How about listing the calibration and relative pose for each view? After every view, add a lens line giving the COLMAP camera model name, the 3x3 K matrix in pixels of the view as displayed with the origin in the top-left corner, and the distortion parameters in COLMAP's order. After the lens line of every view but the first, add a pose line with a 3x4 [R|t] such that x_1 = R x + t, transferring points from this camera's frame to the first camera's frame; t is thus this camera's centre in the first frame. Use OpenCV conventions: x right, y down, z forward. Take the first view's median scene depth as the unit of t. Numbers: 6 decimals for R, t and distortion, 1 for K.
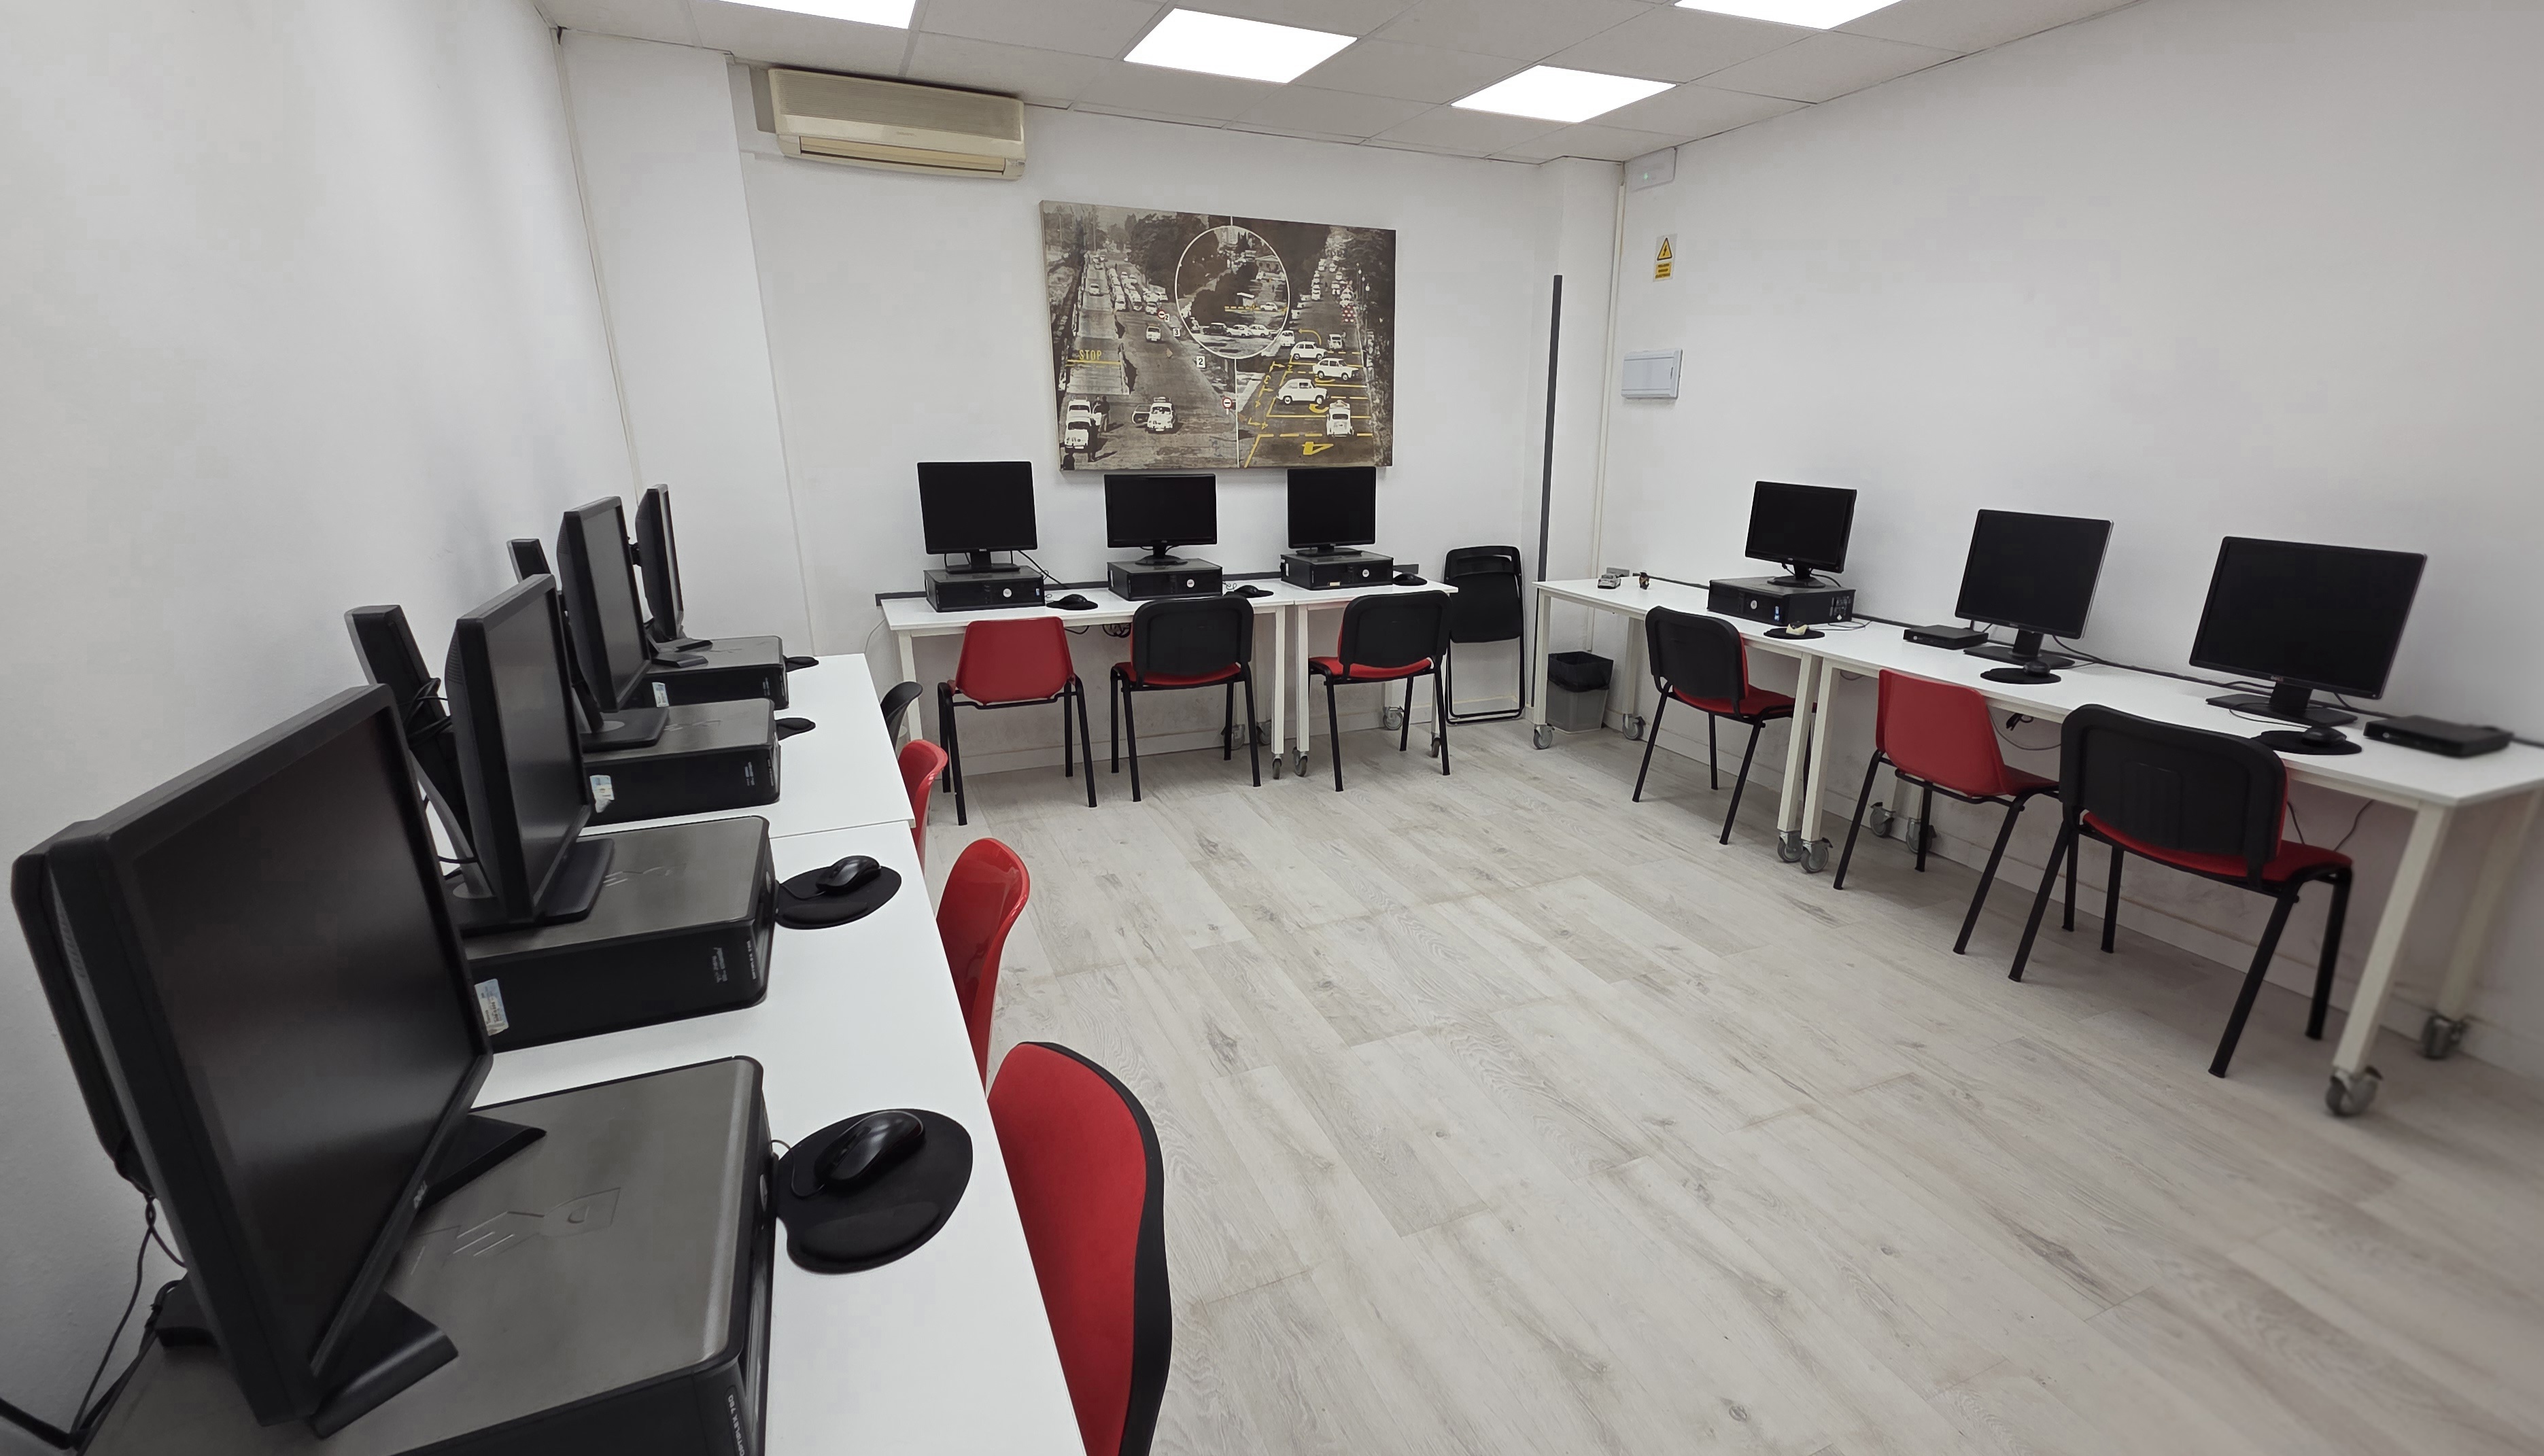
lens RADIAL K [[1055.0, 0, 1272.0], [0, 1055.0, 728.0], [0, 0, 1]] dist [-0.001630, -0.000160]
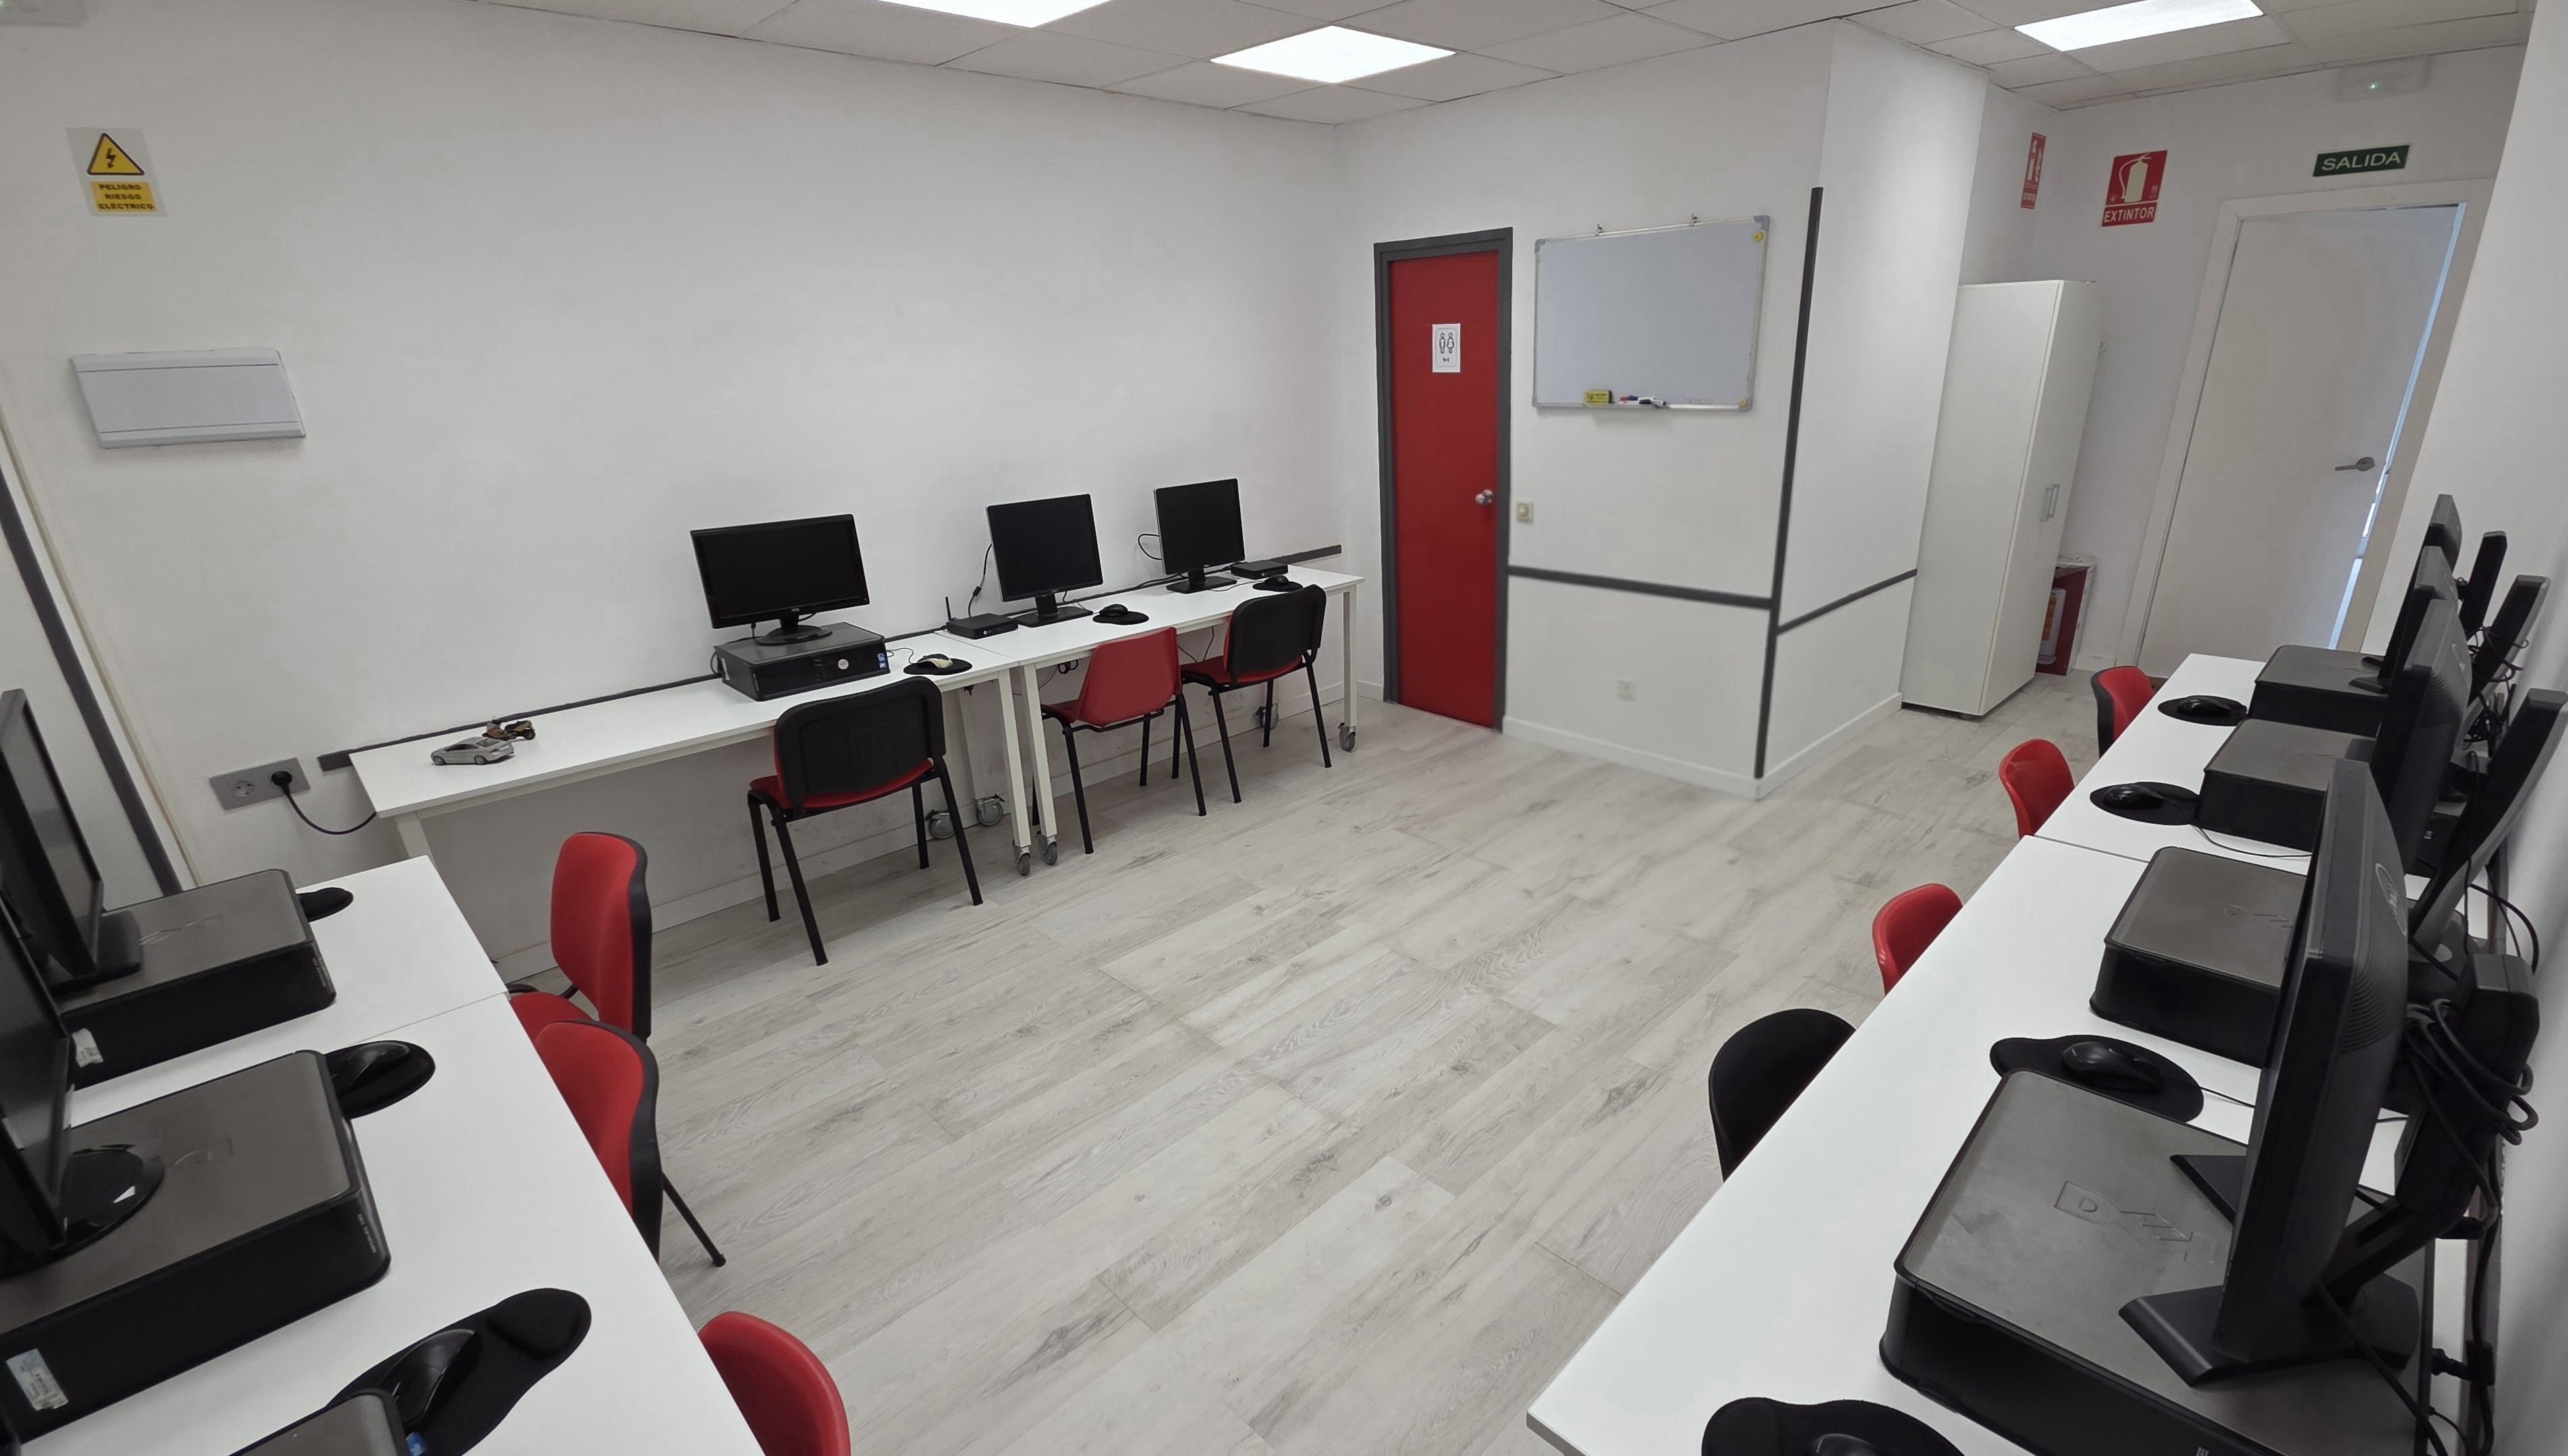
lens RADIAL K [[1107.3, 0, 1382.2], [0, 1107.3, 729.8], [0, 0, 1]] dist [0.009963, -0.000103]
pose [[-0.393080, -0.295148, 0.870847, -0.630915], [0.291723, 0.858126, 0.422513, -0.407364], [-0.872001, 0.420128, -0.251211, 1.107162]]
